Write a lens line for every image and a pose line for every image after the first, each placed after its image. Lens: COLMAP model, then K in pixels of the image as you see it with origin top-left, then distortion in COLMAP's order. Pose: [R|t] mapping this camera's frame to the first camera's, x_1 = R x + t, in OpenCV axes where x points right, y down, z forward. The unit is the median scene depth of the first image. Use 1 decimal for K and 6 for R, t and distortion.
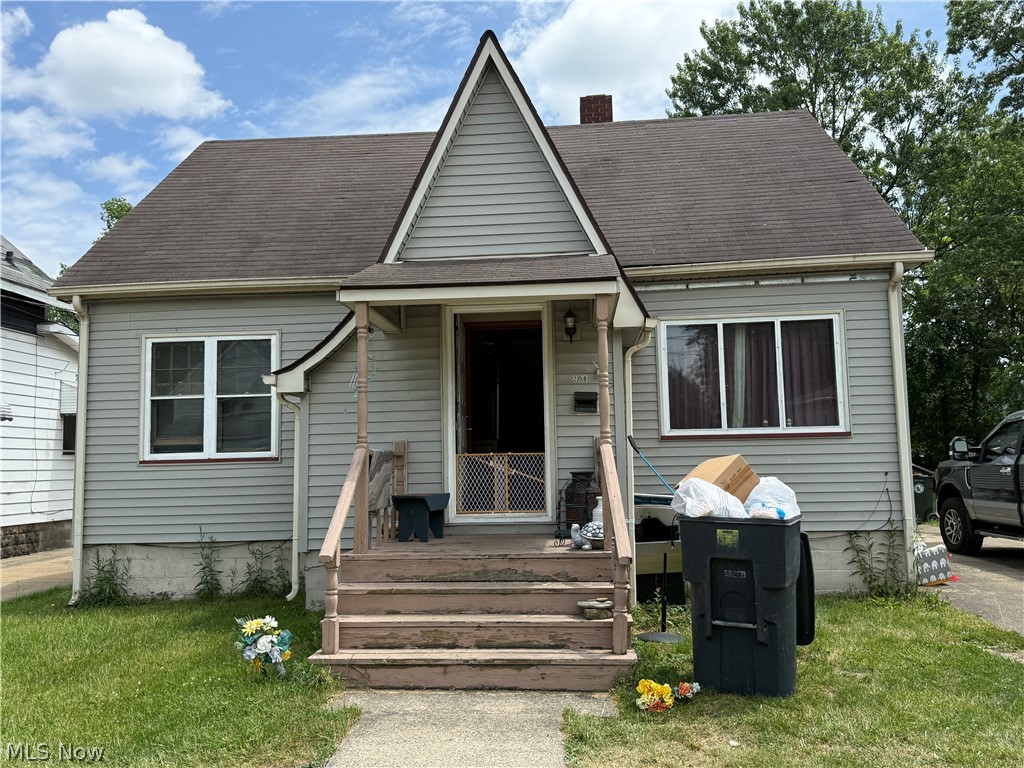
lens RADIAL K [[820.9, 0, 512.0], [0, 820.9, 384.0], [0, 0, 1]] dist [0.152636, -0.300229]
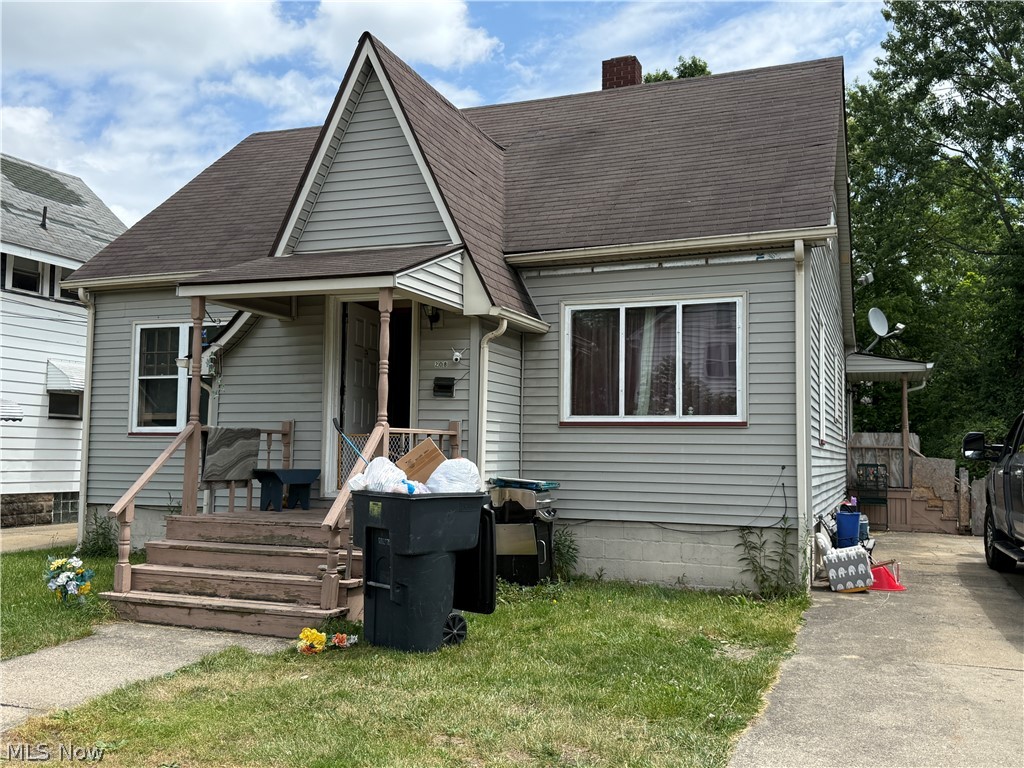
lens RADIAL K [[937.9, 0, 512.0], [0, 937.9, 384.0], [0, 0, 1]] dist [0.174753, -0.397087]
pose [[0.957747, 0.012950, -0.287319, 0.463613], [-0.005802, 0.999652, 0.025716, -0.011687], [0.287553, -0.022962, 0.957490, -0.101636]]
